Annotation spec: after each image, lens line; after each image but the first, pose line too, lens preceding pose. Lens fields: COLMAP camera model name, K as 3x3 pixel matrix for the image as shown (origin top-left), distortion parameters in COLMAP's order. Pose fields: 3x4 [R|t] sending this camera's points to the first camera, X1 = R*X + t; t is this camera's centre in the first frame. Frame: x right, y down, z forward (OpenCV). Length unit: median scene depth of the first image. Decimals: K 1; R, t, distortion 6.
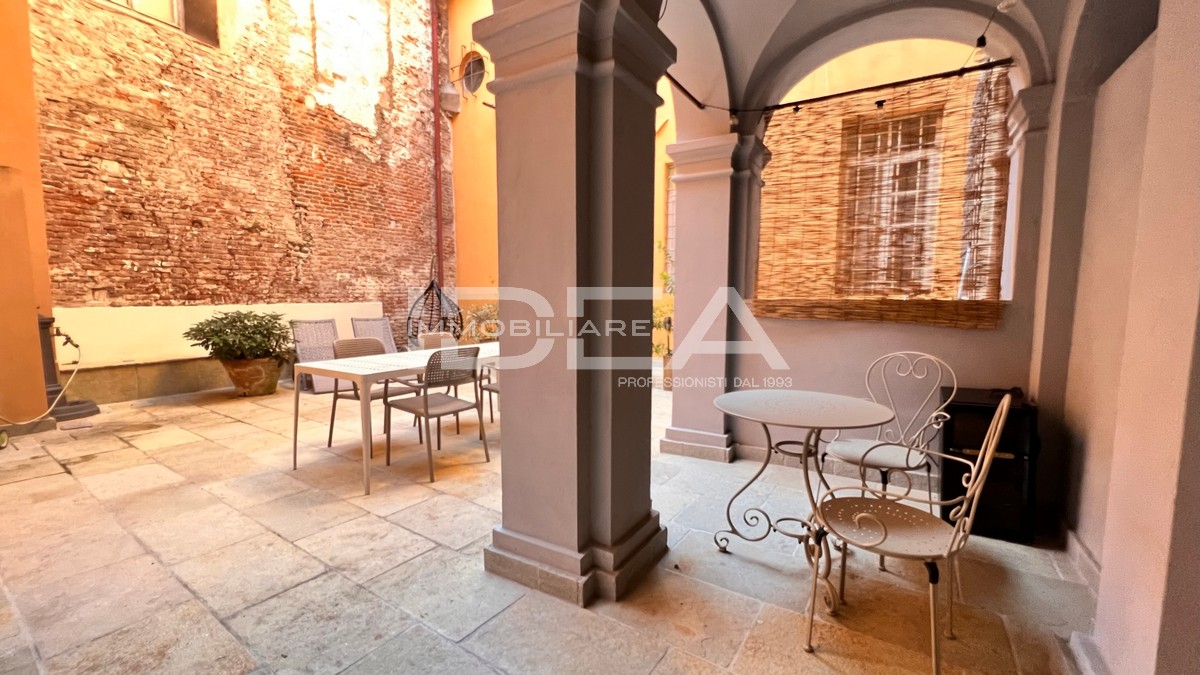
lens RADIAL K [[484.6, 0, 602.6], [0, 484.6, 344.0], [0, 0, 1]] dist [-0.009196, 0.001153]
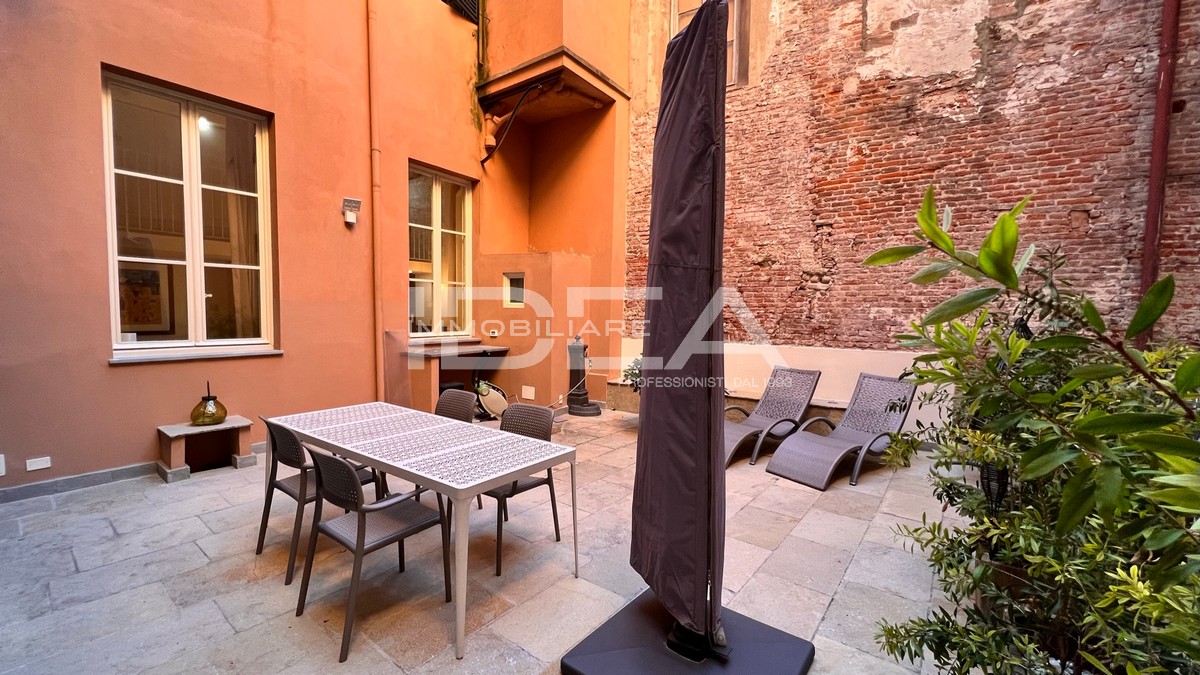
lens RADIAL K [[484.6, 0, 597.1], [0, 484.6, 337.3], [0, 0, 1]] dist [-0.009196, 0.001153]
pose [[-0.095682, 0.057734, -0.993736, 0.210775], [-0.109960, 0.991594, 0.068197, -0.116687], [0.989320, 0.115796, -0.088529, 0.725408]]
